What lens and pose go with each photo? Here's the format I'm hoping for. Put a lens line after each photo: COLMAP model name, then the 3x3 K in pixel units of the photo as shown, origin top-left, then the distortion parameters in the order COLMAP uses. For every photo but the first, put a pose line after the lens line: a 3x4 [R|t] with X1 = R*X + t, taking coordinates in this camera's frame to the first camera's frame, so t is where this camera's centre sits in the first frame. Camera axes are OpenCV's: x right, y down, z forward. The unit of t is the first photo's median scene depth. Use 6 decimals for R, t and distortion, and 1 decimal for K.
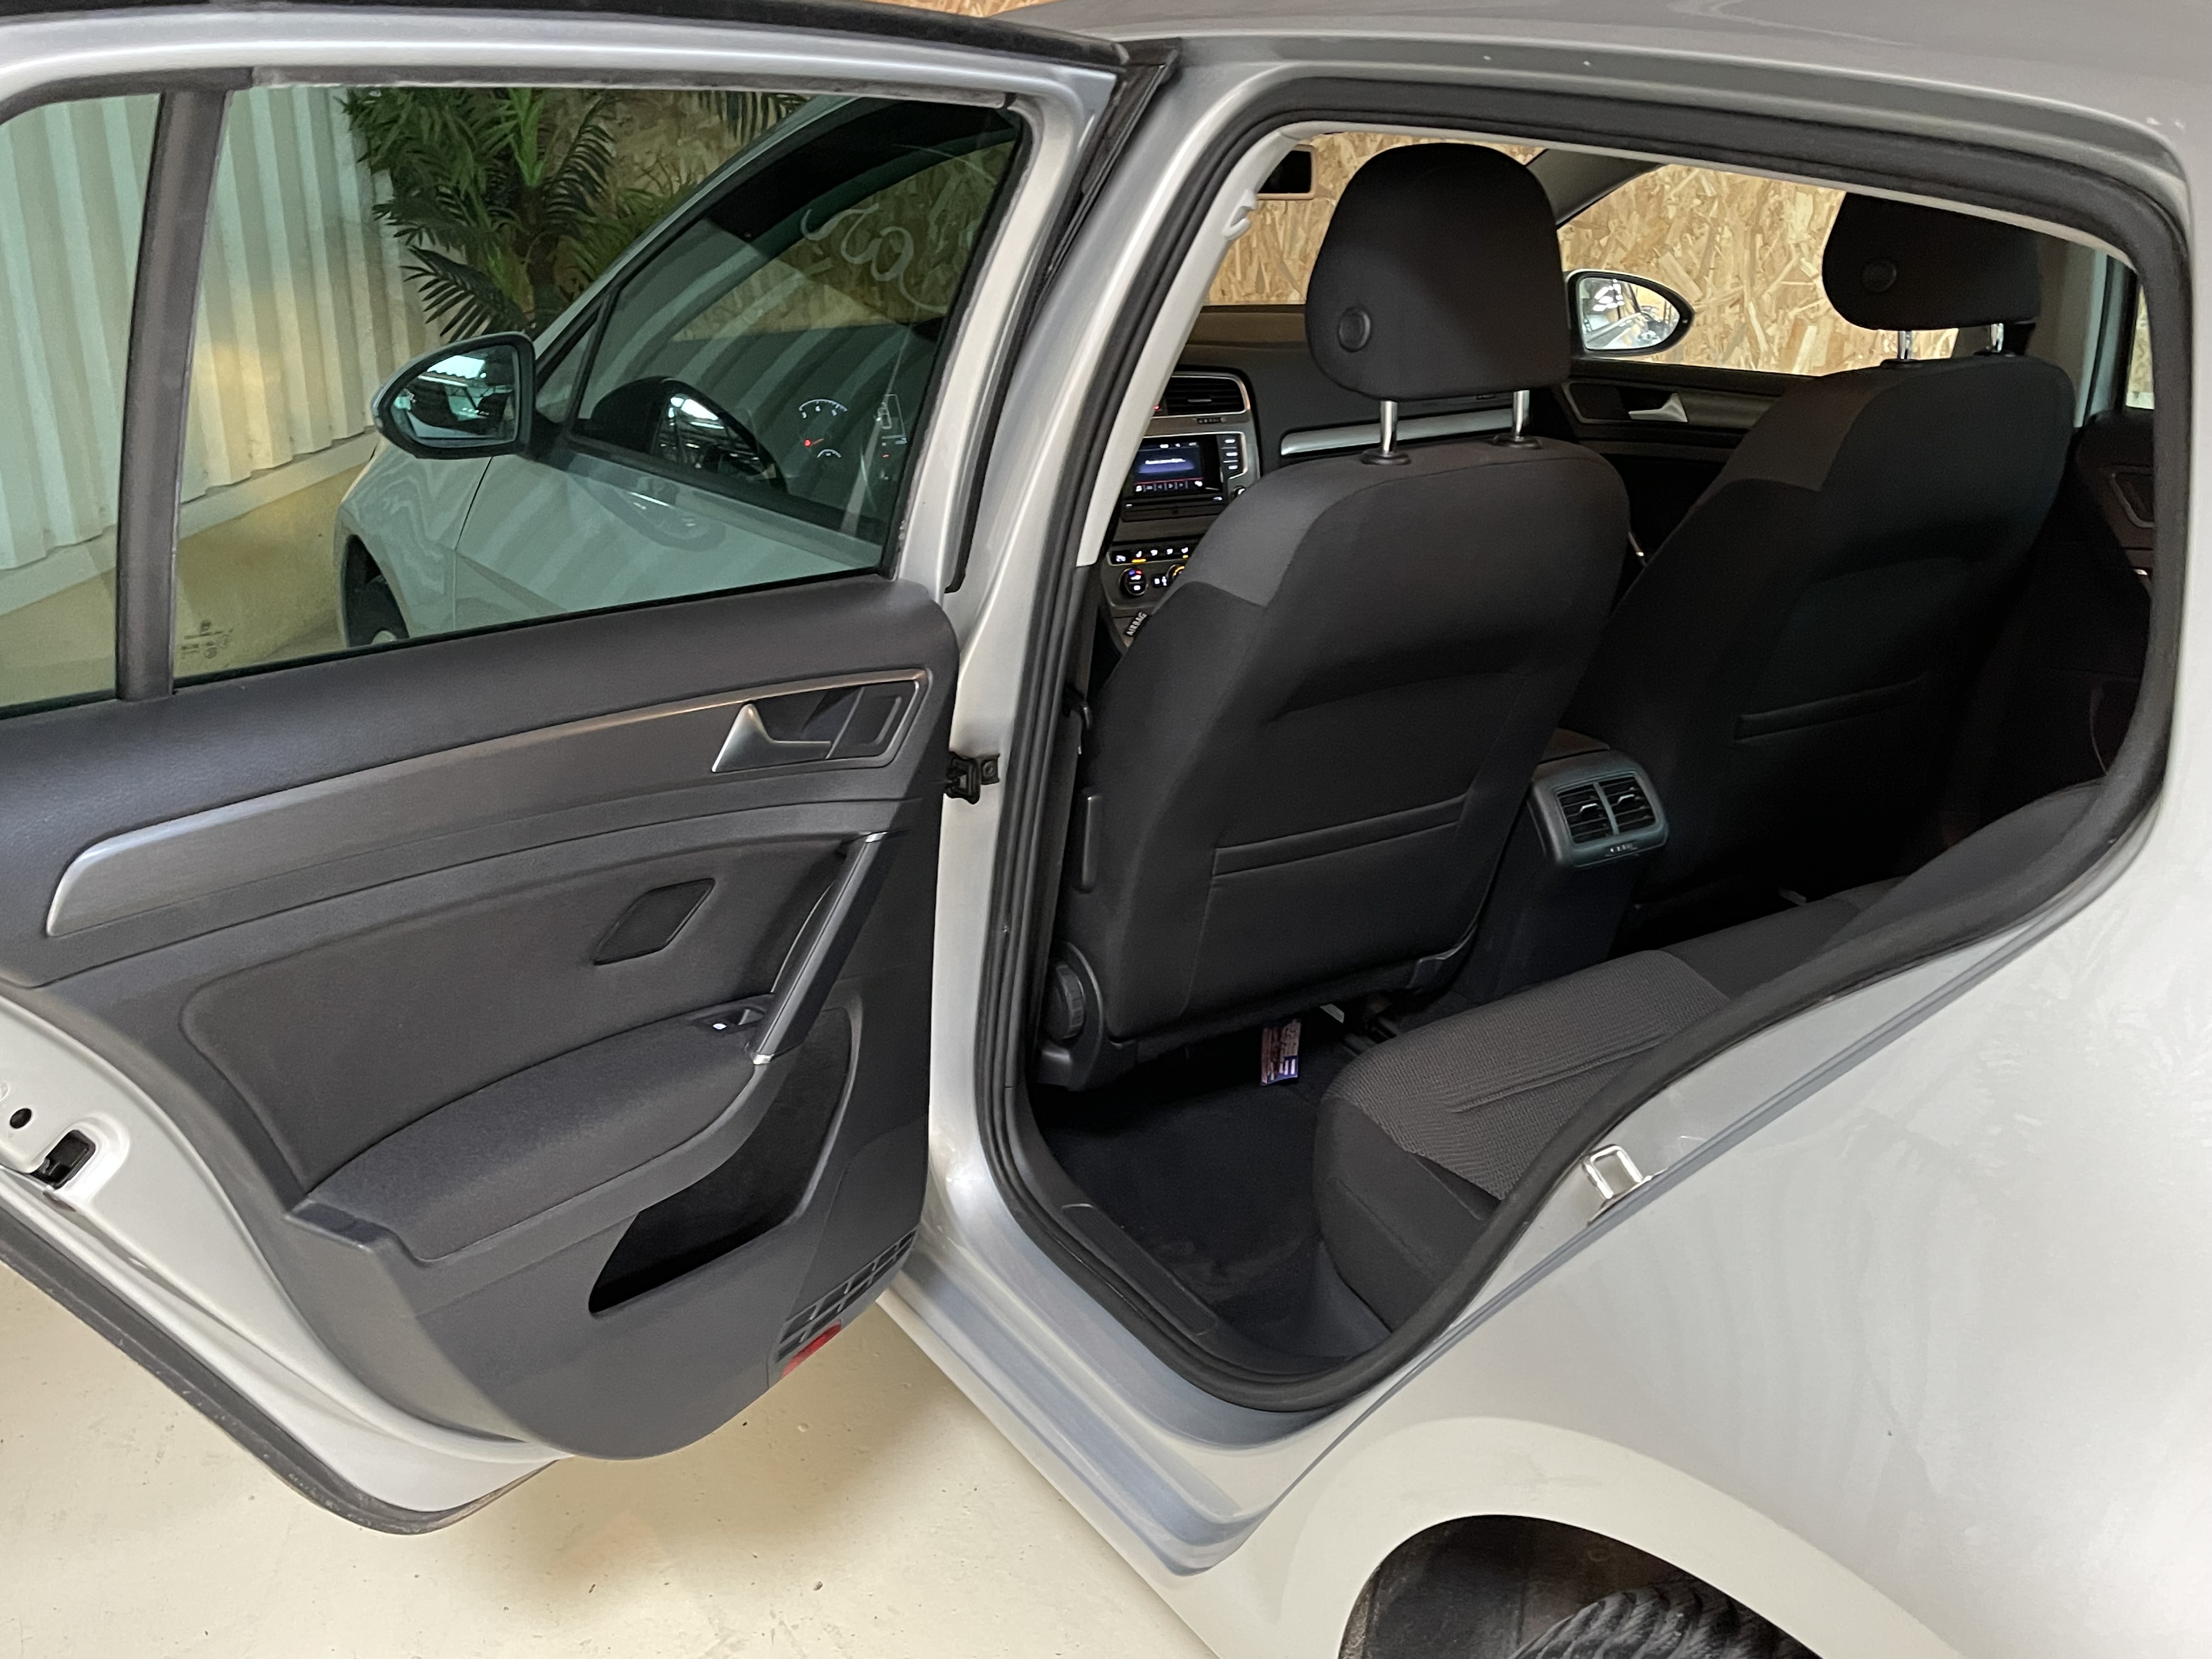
lens RADIAL K [[2020.6, 0, 1102.8], [0, 2020.6, 828.0], [0, 0, 1]] dist [0.010548, -0.001371]
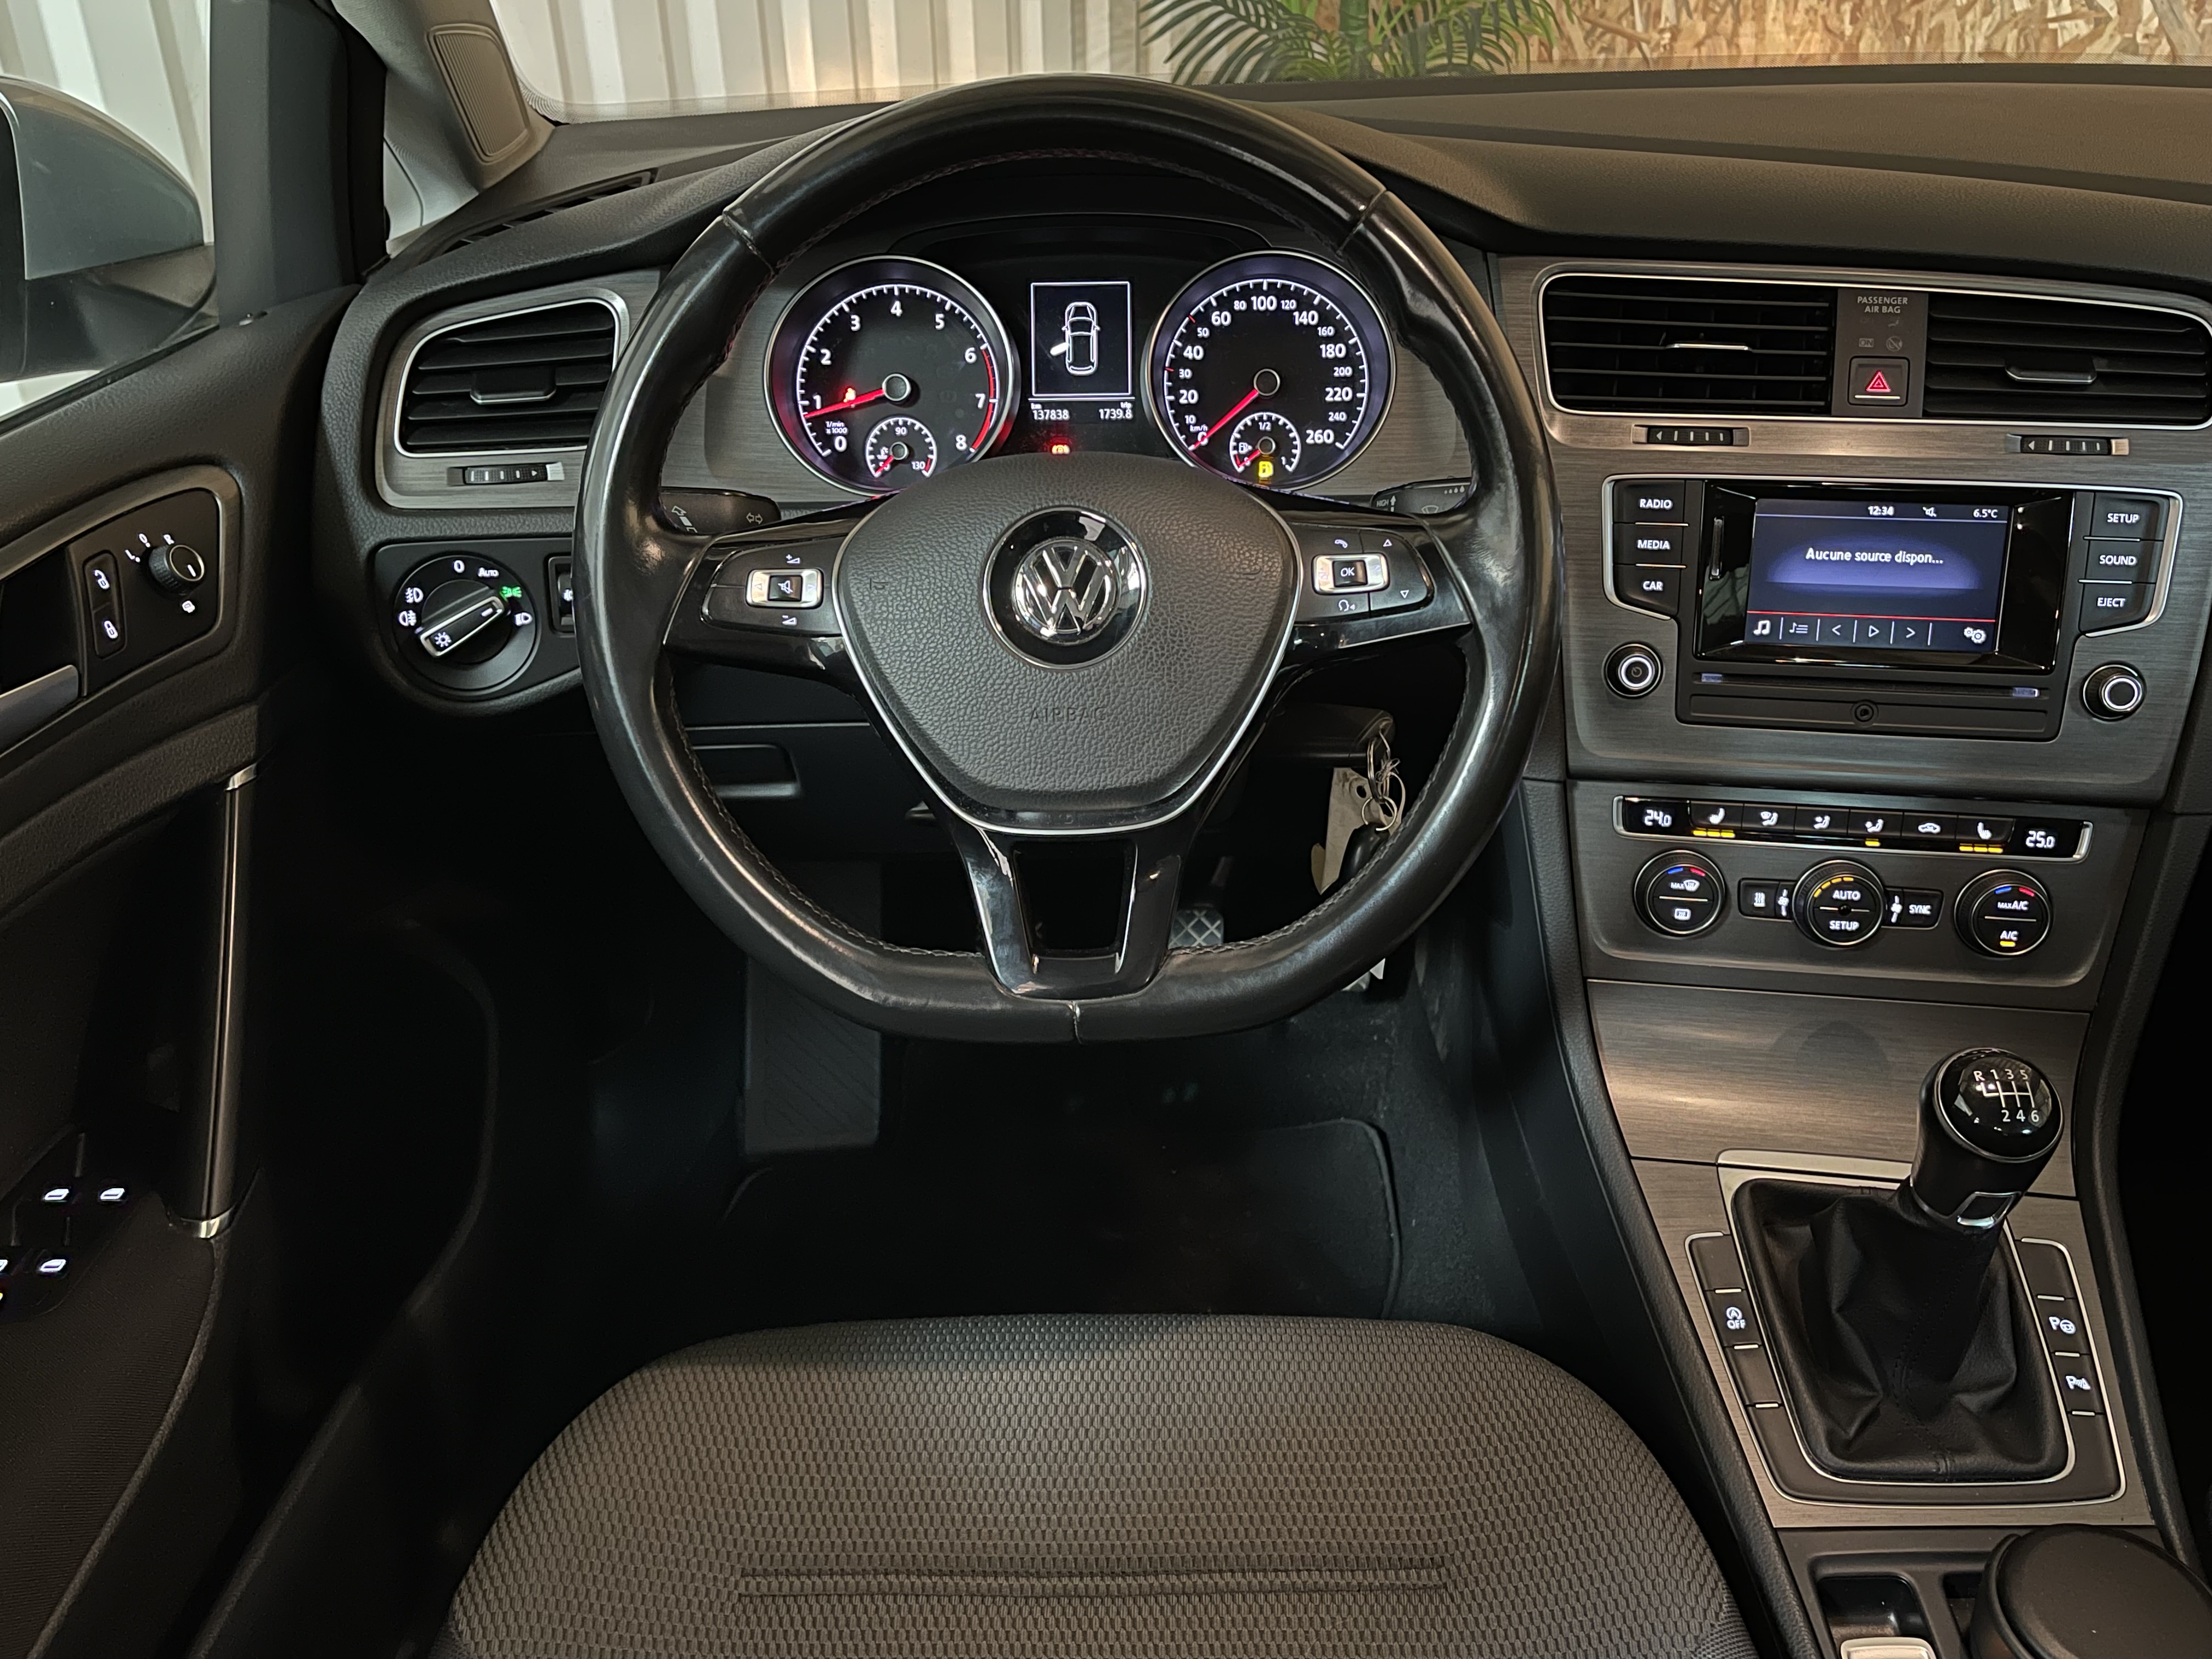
lens RADIAL K [[1893.0, 0, 1120.1], [0, 1893.0, 828.0], [0, 0, 1]] dist [0.054025, -0.015008]
pose [[0.844187, 0.241546, -0.478543, 0.085792], [-0.169846, 0.967255, 0.188602, -0.173271], [0.508429, -0.077936, 0.857570, 0.651461]]
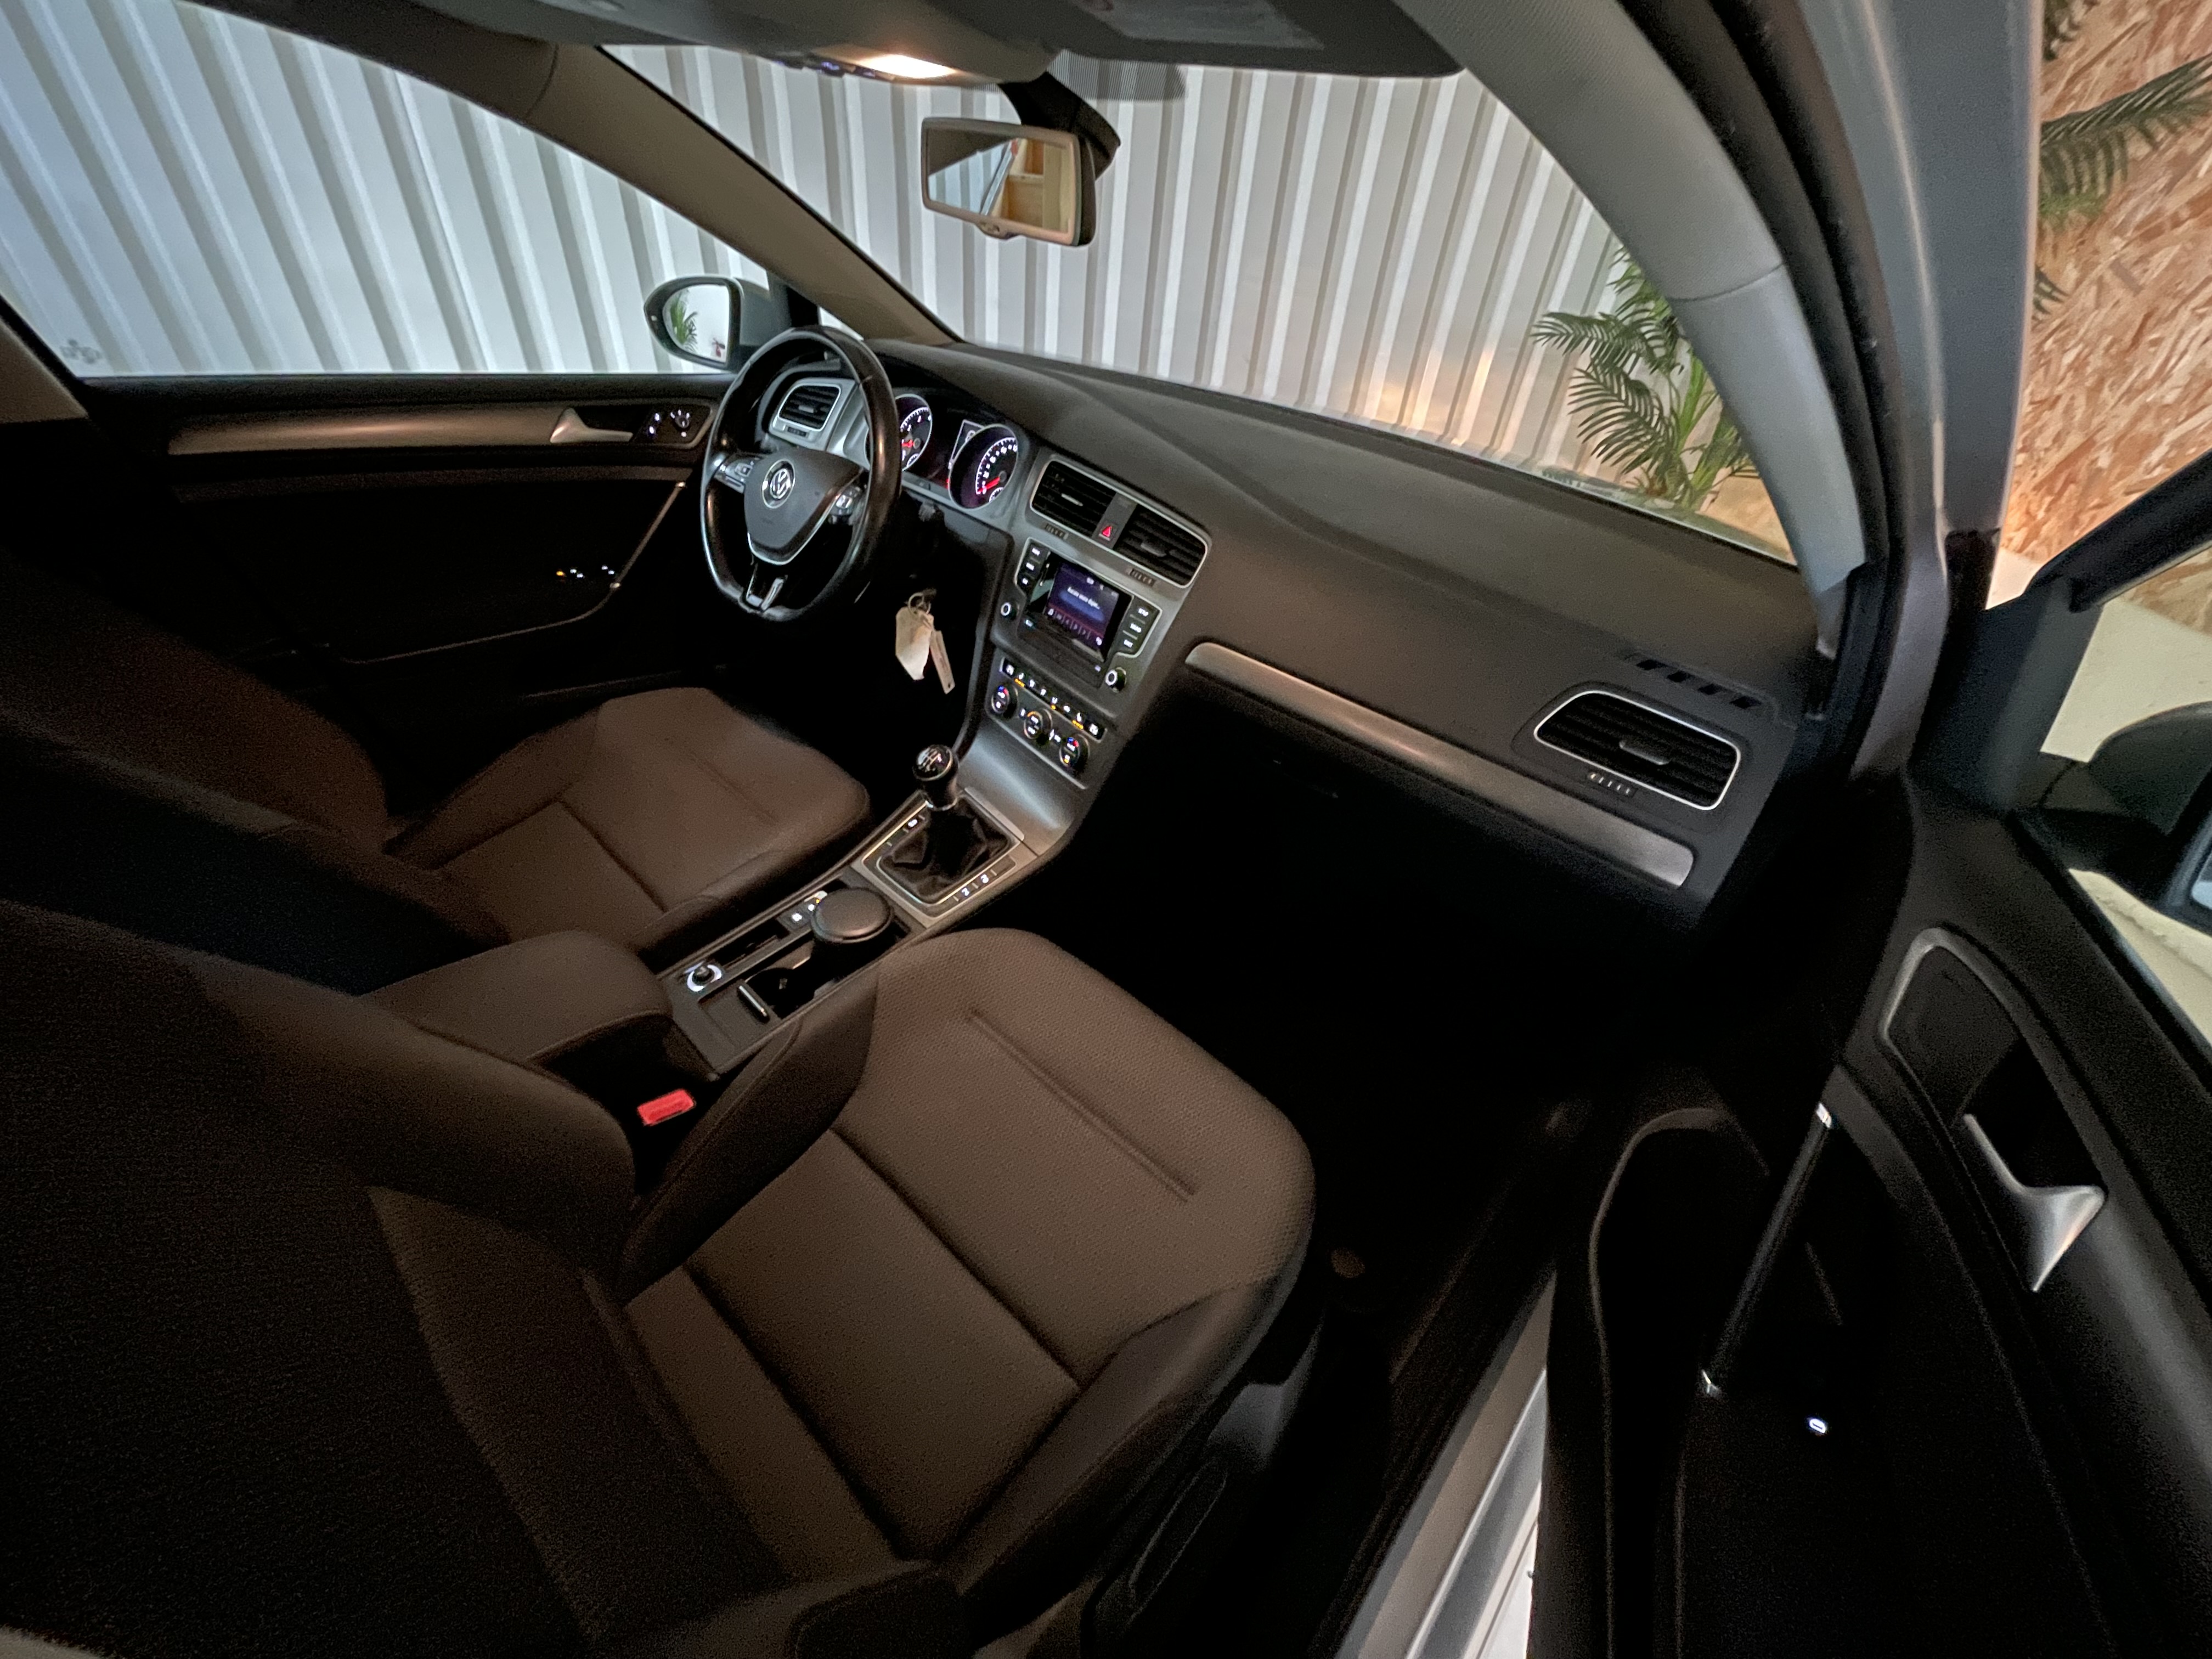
lens RADIAL K [[881.6, 0, 1105.8], [0, 881.6, 837.2], [0, 0, 1]] dist [-0.002122, 0.000679]
pose [[0.247628, 0.596213, -0.763682, 0.367155], [-0.424798, 0.775240, 0.467493, -0.274877], [0.870762, 0.208646, 0.445241, 0.848632]]
